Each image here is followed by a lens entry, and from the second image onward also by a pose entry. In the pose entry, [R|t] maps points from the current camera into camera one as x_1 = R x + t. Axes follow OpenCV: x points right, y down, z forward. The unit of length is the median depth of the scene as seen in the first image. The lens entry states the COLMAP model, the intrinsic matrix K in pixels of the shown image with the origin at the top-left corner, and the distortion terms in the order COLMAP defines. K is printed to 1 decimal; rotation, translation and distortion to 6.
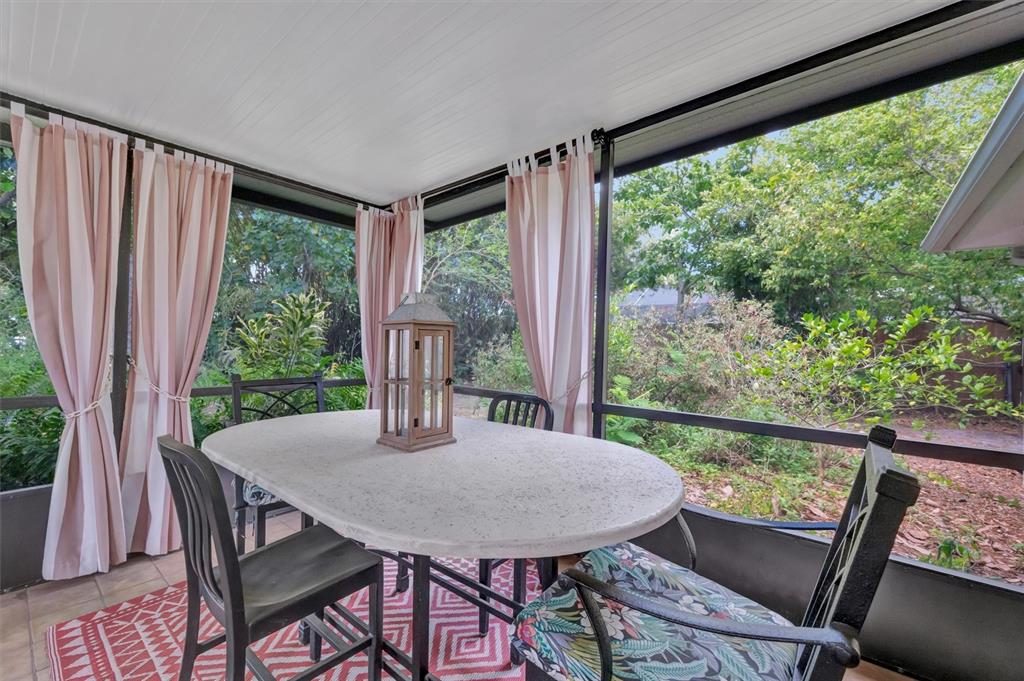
lens RADIAL K [[405.7, 0, 511.1], [0, 405.7, 336.3], [0, 0, 1]] dist [0.001094, -0.000047]
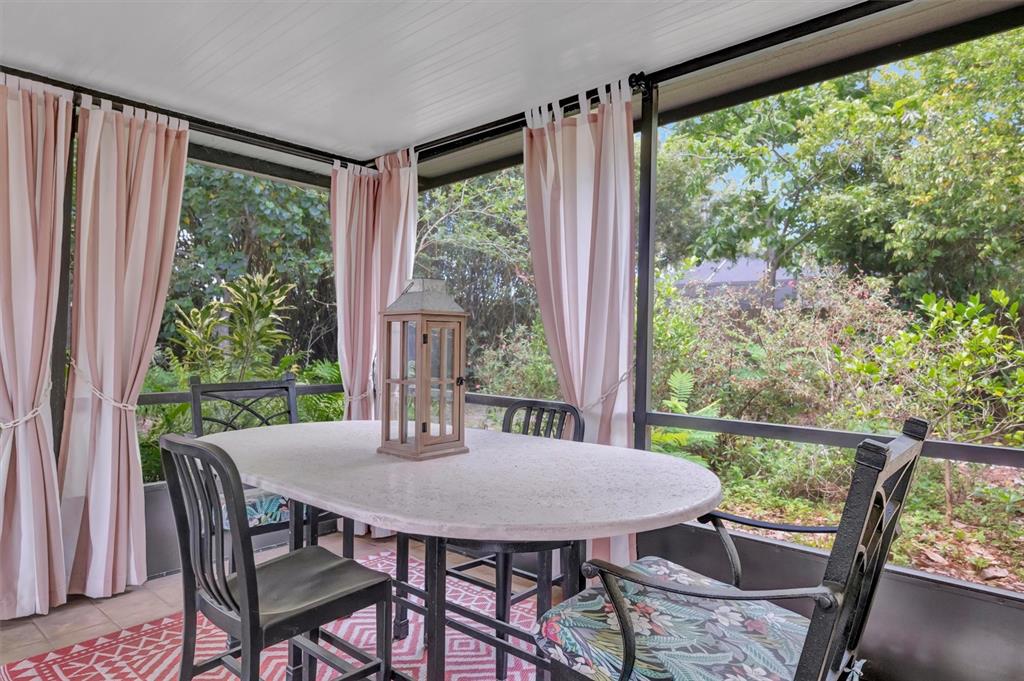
lens RADIAL K [[599.1, 0, 506.7], [0, 599.1, 328.9], [0, 0, 1]] dist [-0.002552, -0.001121]
pose [[0.999327, -0.005432, -0.036266, -0.005488], [0.005477, 0.999984, 0.001140, -0.000054], [0.036259, -0.001338, 0.999342, -0.187001]]
